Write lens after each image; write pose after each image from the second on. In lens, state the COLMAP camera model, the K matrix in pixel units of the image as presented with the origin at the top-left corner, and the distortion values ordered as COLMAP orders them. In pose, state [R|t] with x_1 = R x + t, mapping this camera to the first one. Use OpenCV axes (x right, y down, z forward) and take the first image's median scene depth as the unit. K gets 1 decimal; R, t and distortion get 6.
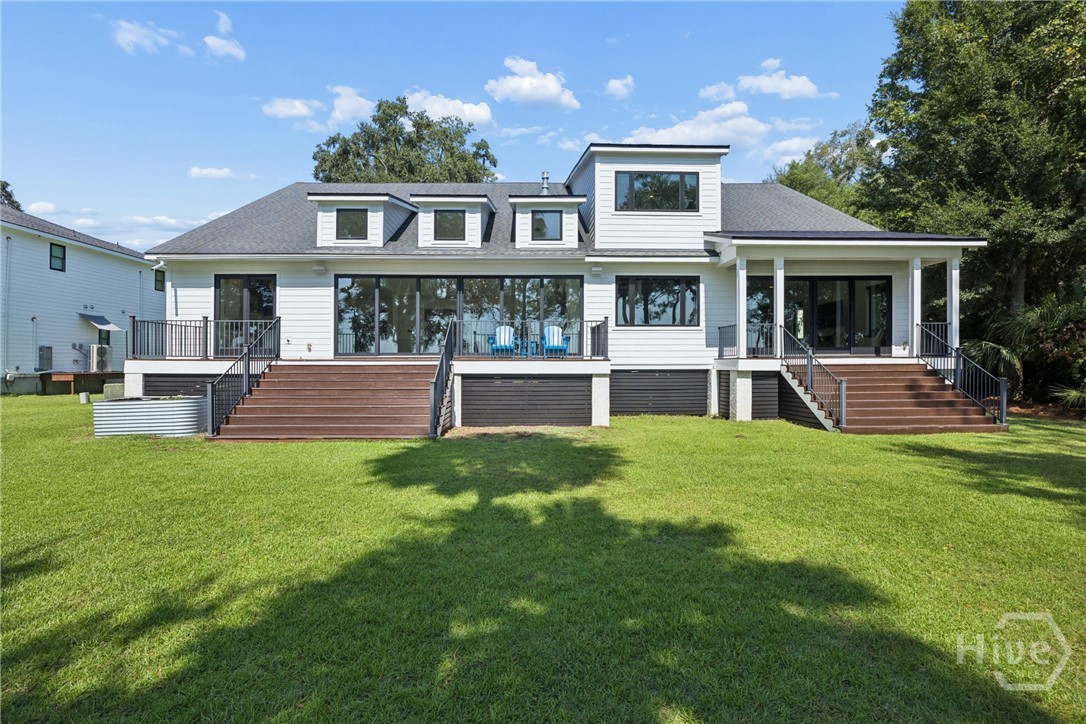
lens RADIAL K [[458.5, 0, 543.0], [0, 458.5, 362.0], [0, 0, 1]] dist [-0.007579, 0.000158]
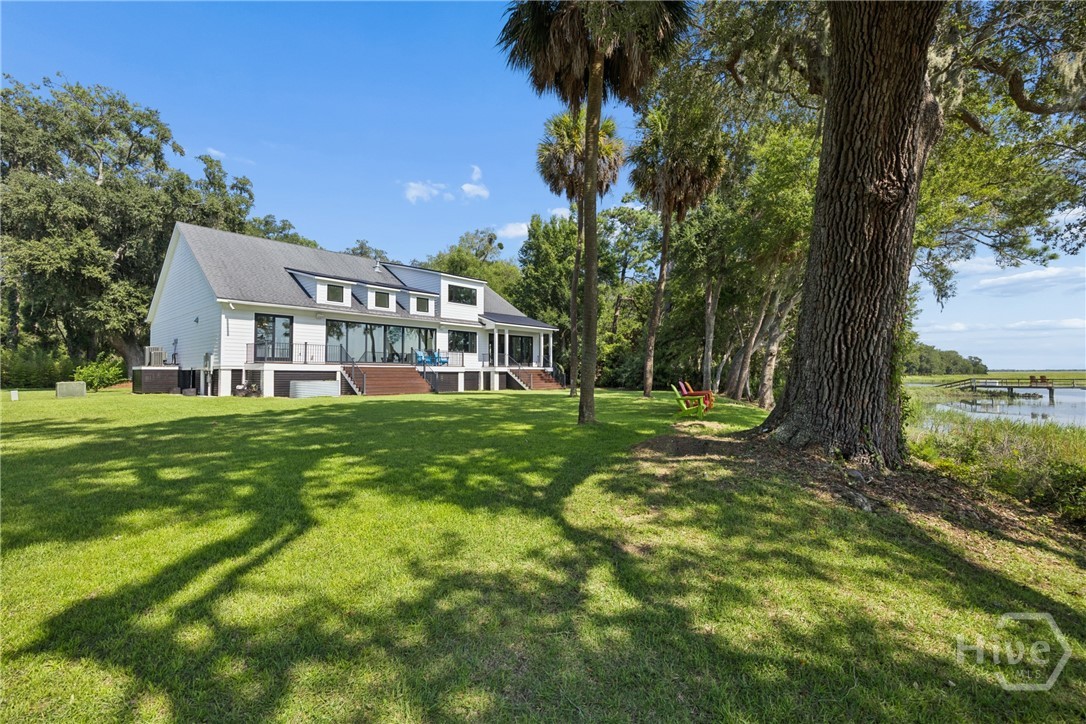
lens RADIAL K [[483.9, 0, 541.0], [0, 483.9, 372.7], [0, 0, 1]] dist [-0.000229, 0.000151]
pose [[0.684389, 0.004529, 0.729103, -1.292897], [-0.008161, 0.999966, 0.001449, 0.018876], [-0.729072, -0.006941, 0.684402, -0.999286]]
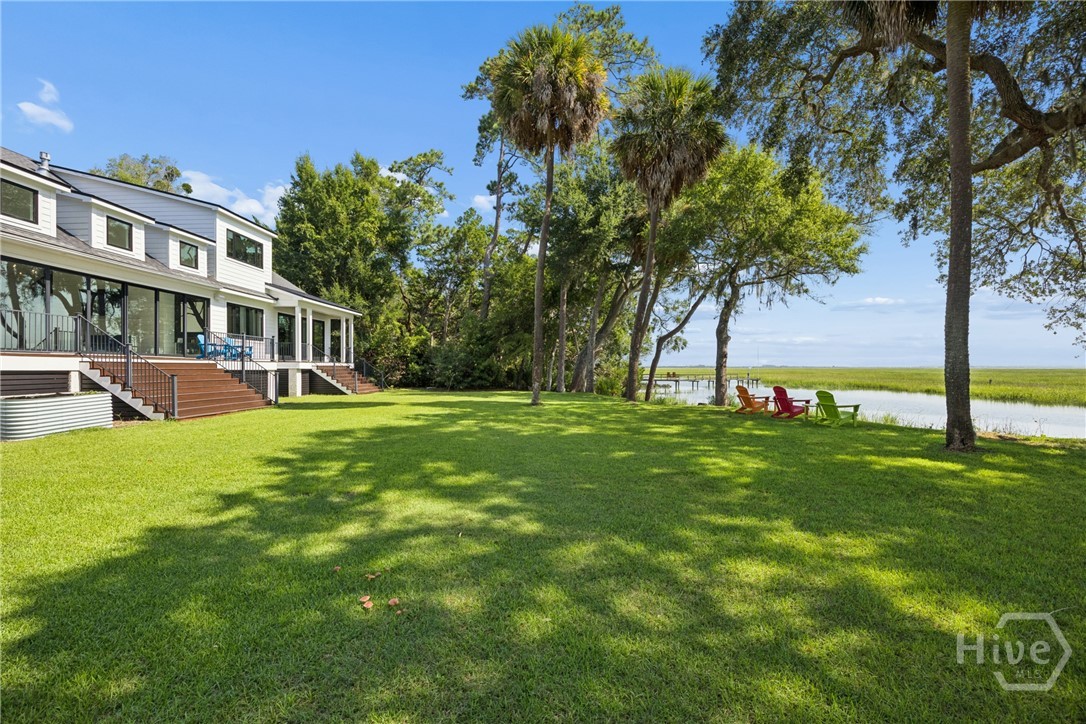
lens RADIAL K [[483.9, 0, 541.0], [0, 483.9, 372.7], [0, 0, 1]] dist [-0.000229, 0.000151]
pose [[0.059665, -0.005021, 0.998206, -1.293120], [-0.013931, 0.999886, 0.005862, 0.008974], [-0.998121, -0.014256, 0.059588, -0.068811]]
